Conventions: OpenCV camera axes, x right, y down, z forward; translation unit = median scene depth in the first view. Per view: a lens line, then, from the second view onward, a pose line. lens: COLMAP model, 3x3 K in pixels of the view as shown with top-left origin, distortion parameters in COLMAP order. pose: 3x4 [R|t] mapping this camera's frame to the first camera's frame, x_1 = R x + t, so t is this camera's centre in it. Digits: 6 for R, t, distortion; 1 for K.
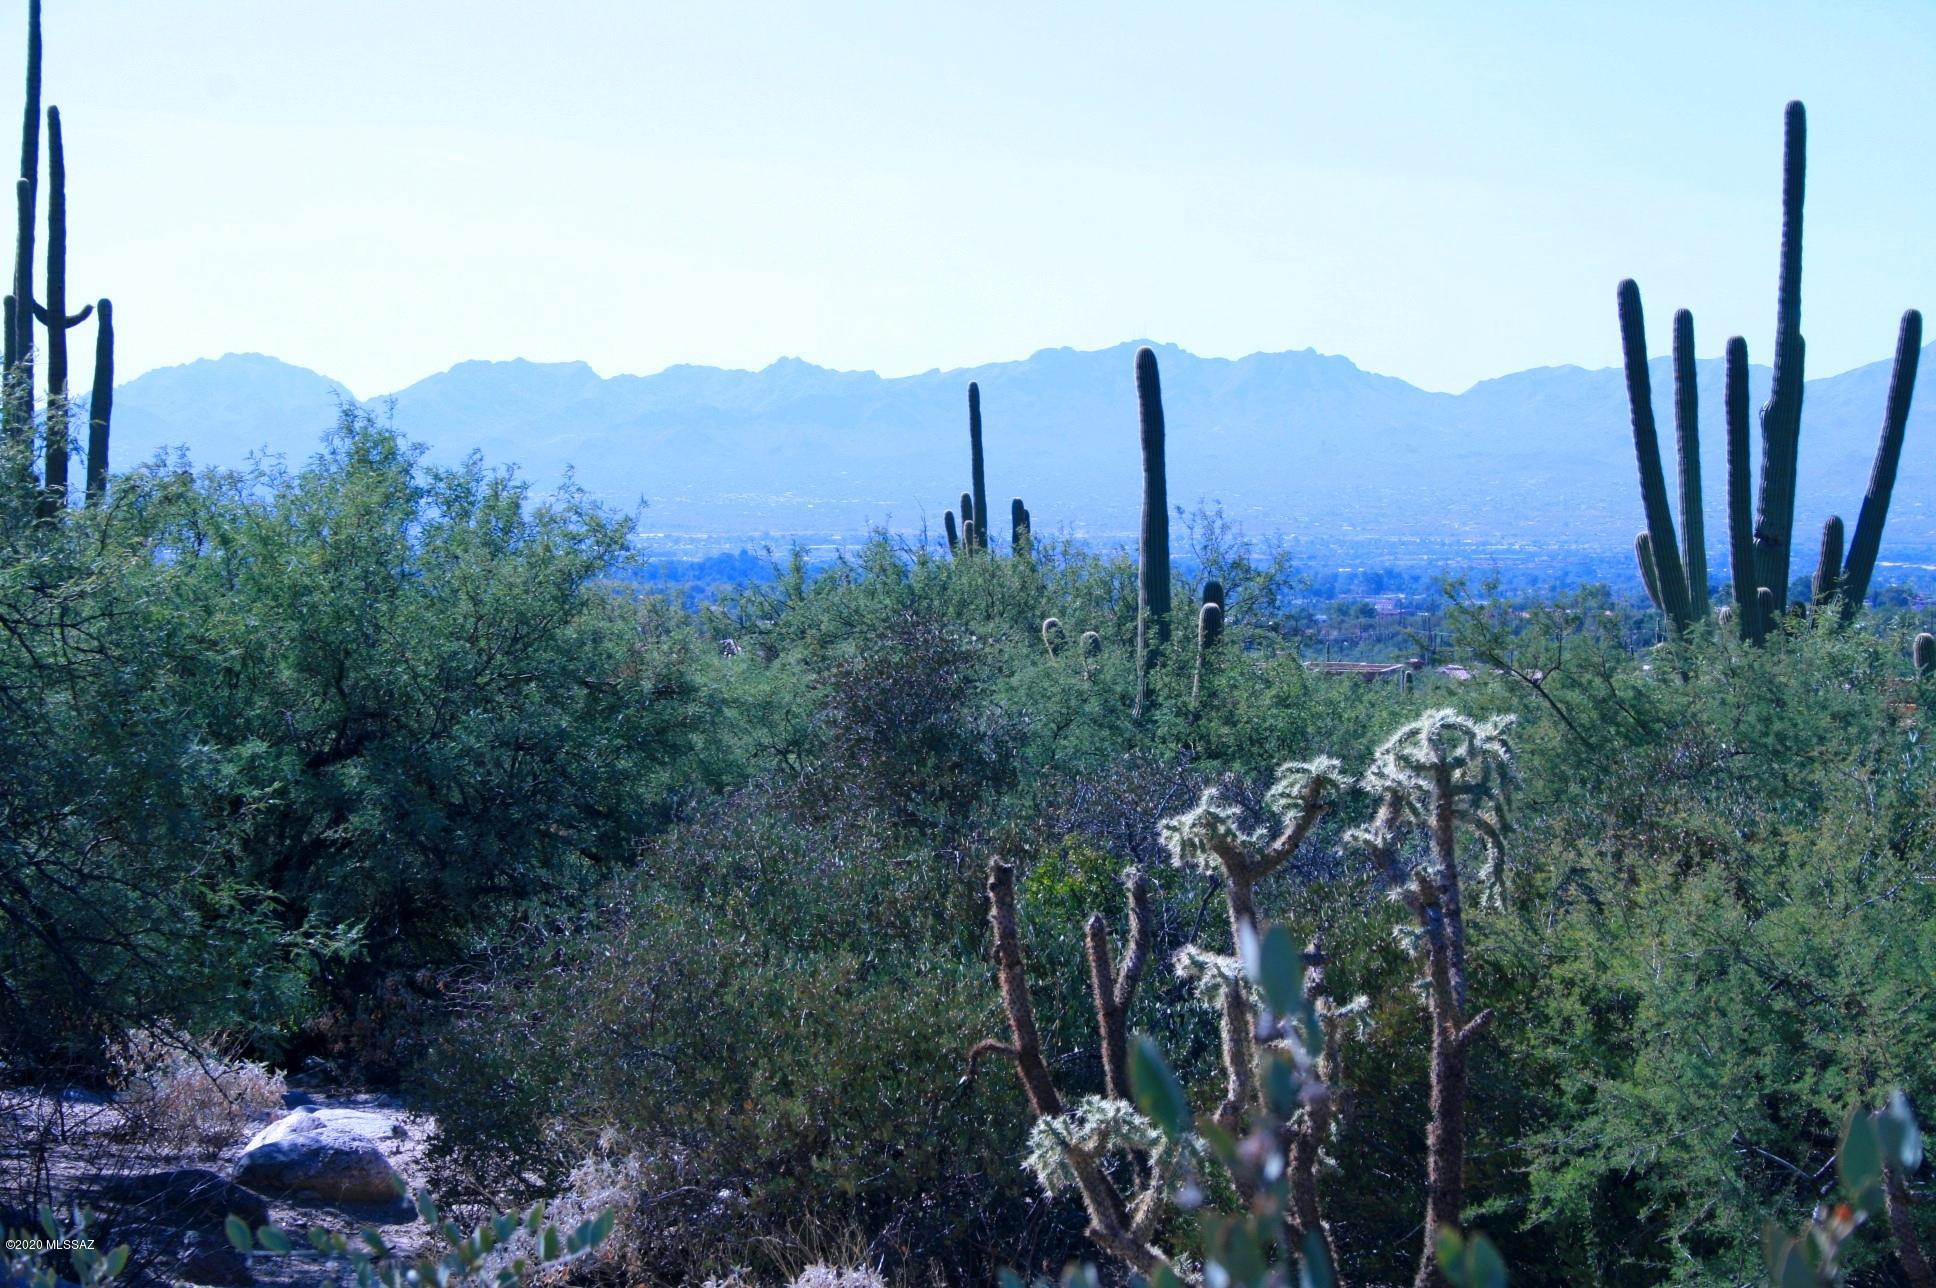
lens RADIAL K [[4199.3, 0, 968.0], [0, 4199.3, 644.0], [0, 0, 1]] dist [0.011992, 0.041004]
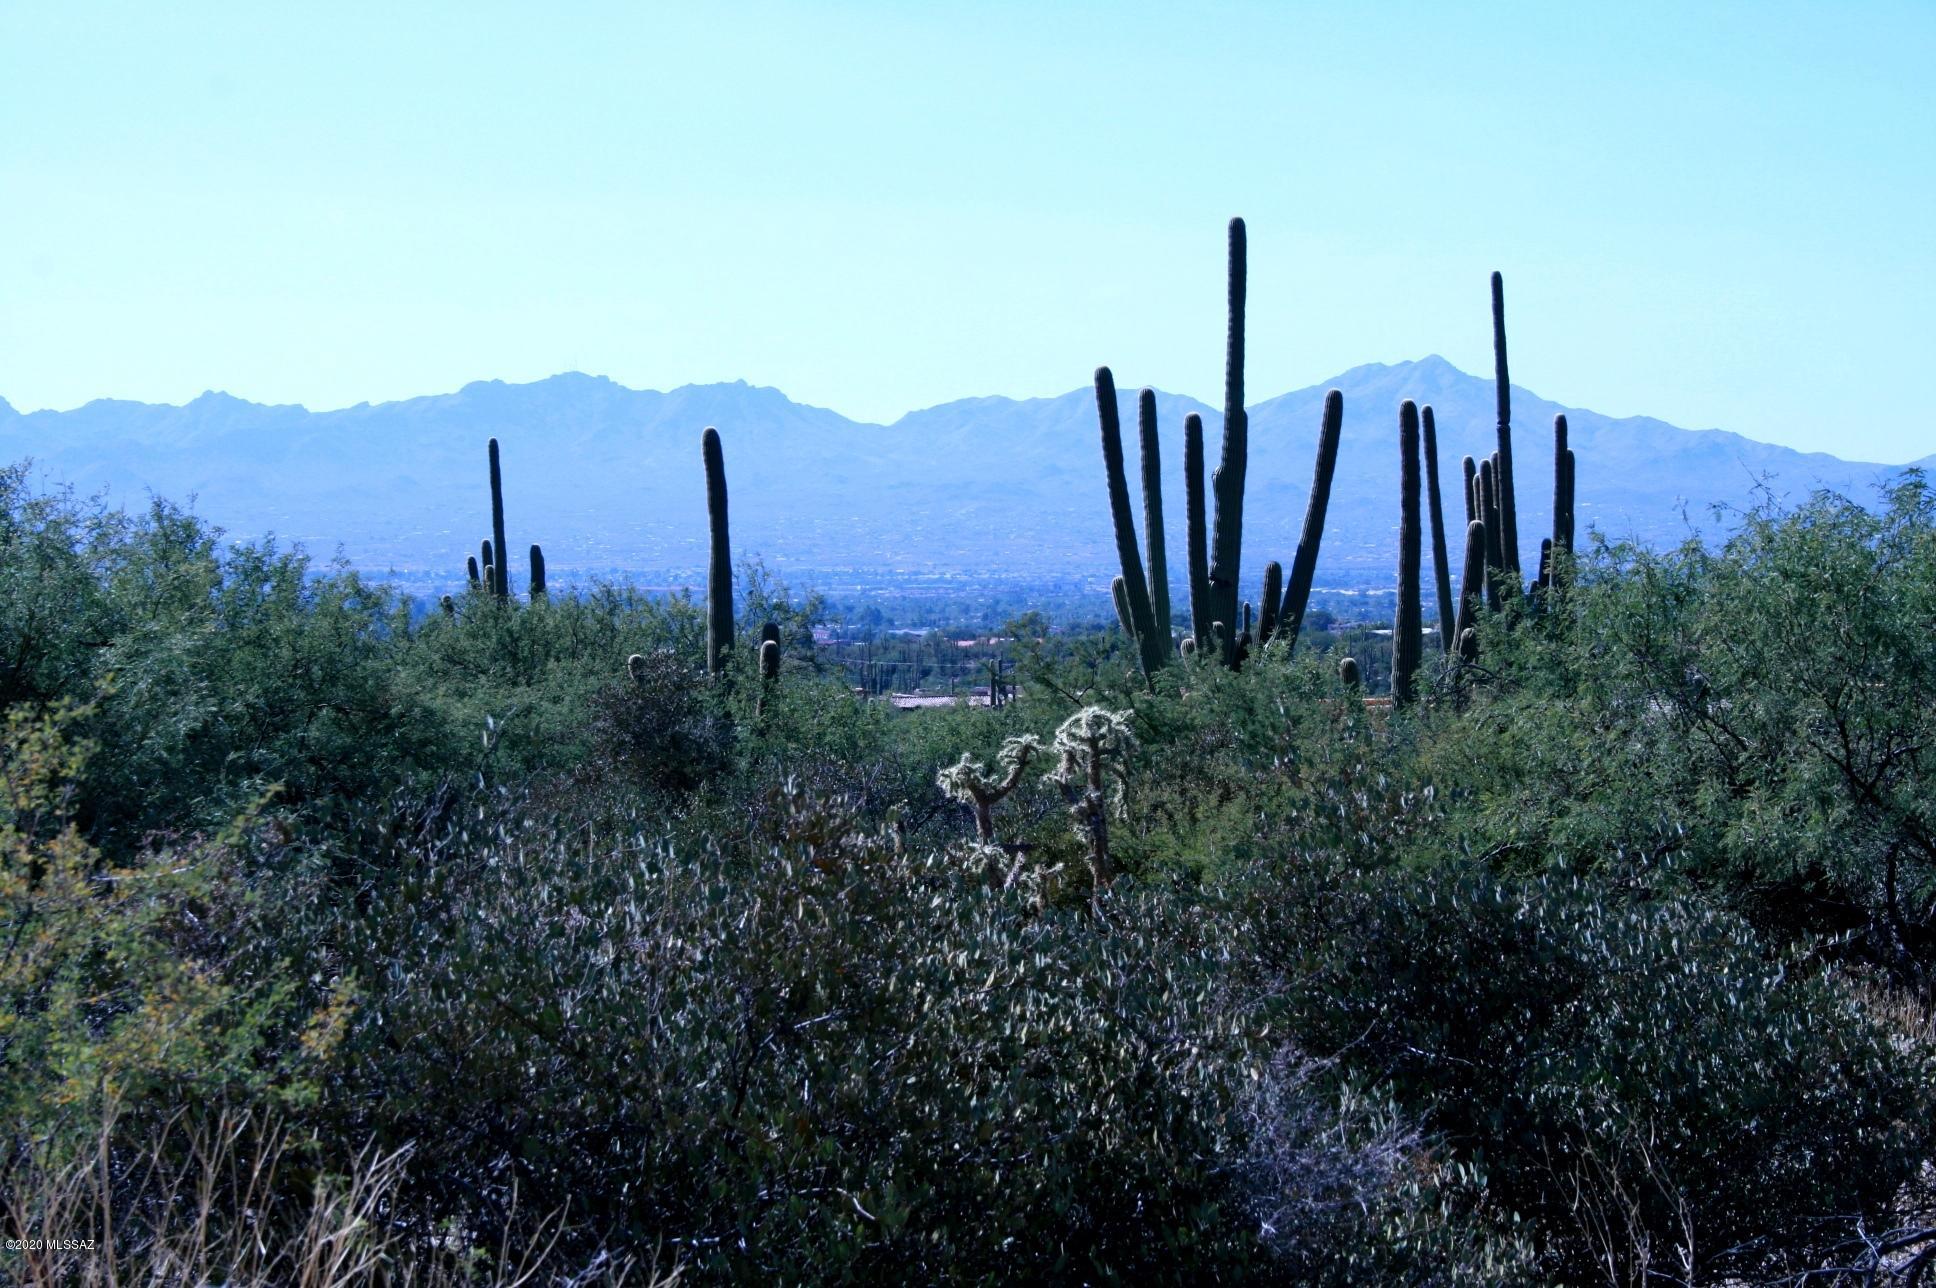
lens RADIAL K [[4199.3, 0, 968.0], [0, 4199.3, 644.0], [0, 0, 1]] dist [0.011992, 0.041004]
pose [[0.990881, -0.012091, 0.134198, -0.084642], [0.013105, 0.999892, -0.006672, 0.000050], [-0.134102, 0.008369, 0.990932, -0.359030]]
